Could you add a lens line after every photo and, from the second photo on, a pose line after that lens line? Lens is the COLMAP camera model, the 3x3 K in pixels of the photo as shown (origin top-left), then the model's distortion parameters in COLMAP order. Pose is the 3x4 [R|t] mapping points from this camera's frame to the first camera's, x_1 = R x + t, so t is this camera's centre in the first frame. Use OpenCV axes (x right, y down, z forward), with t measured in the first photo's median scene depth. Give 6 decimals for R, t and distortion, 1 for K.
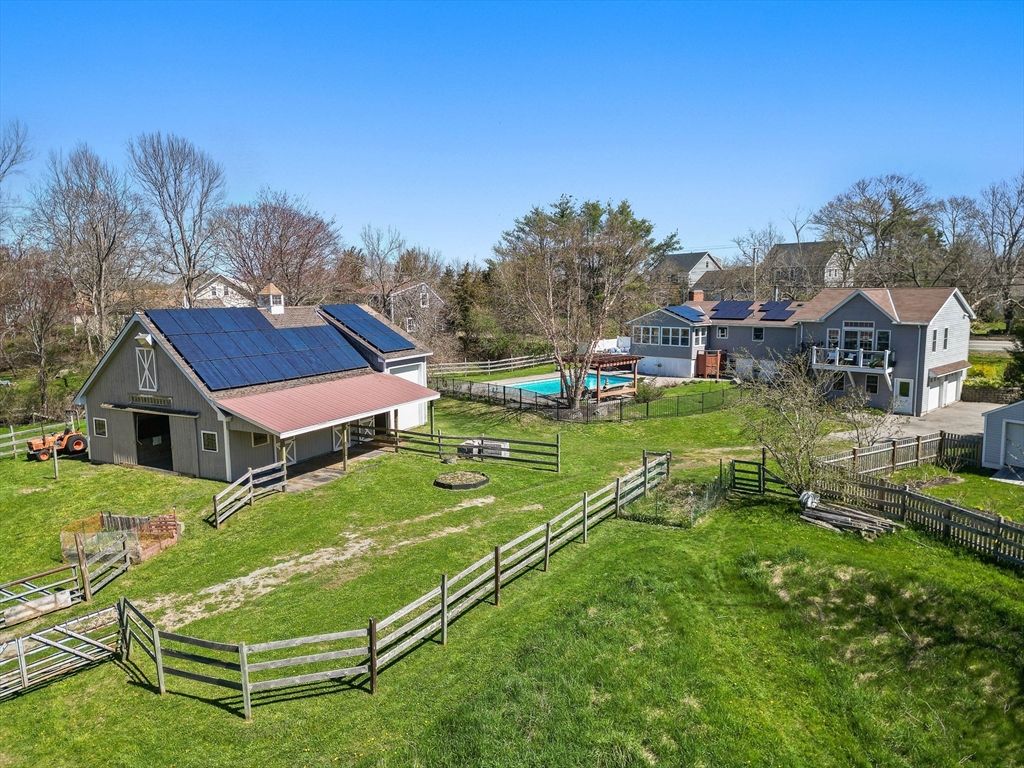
lens RADIAL K [[713.3, 0, 507.3], [0, 713.3, 392.3], [0, 0, 1]] dist [0.090194, -0.000002]
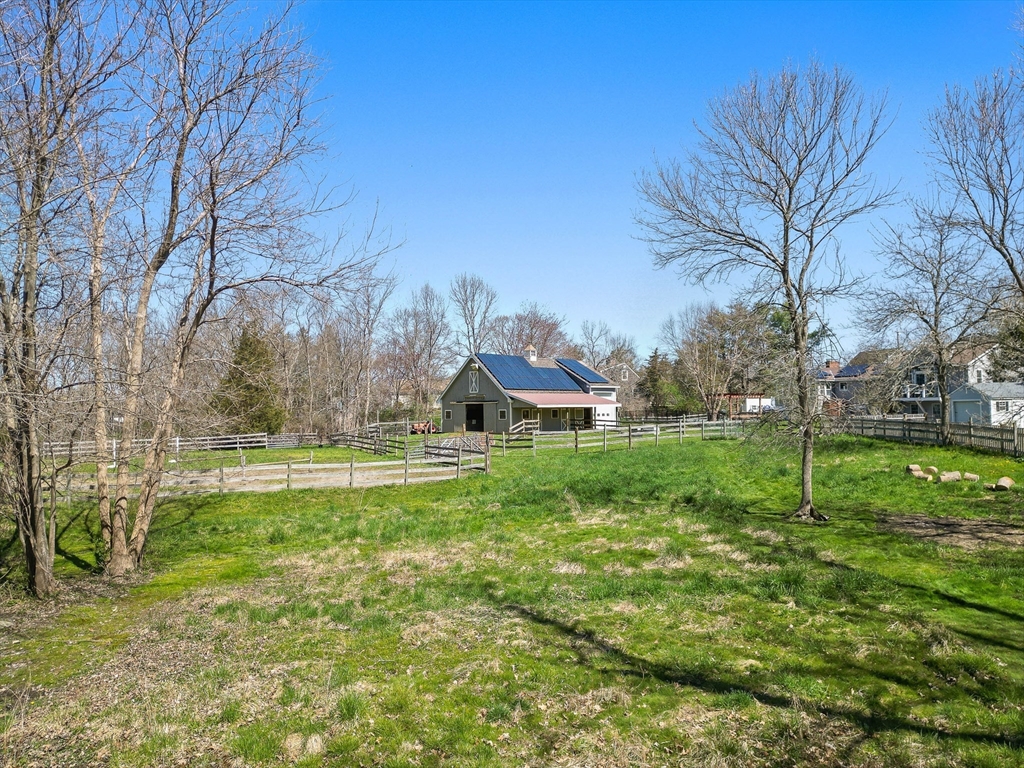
lens RADIAL K [[713.3, 0, 509.0], [0, 713.3, 381.1], [0, 0, 1]] dist [0.090194, -0.000002]
pose [[0.954201, -0.010186, -0.298993, 0.146091], [-0.044055, 0.983740, -0.174110, 0.234305], [0.295904, 0.179308, 0.938237, -0.636226]]
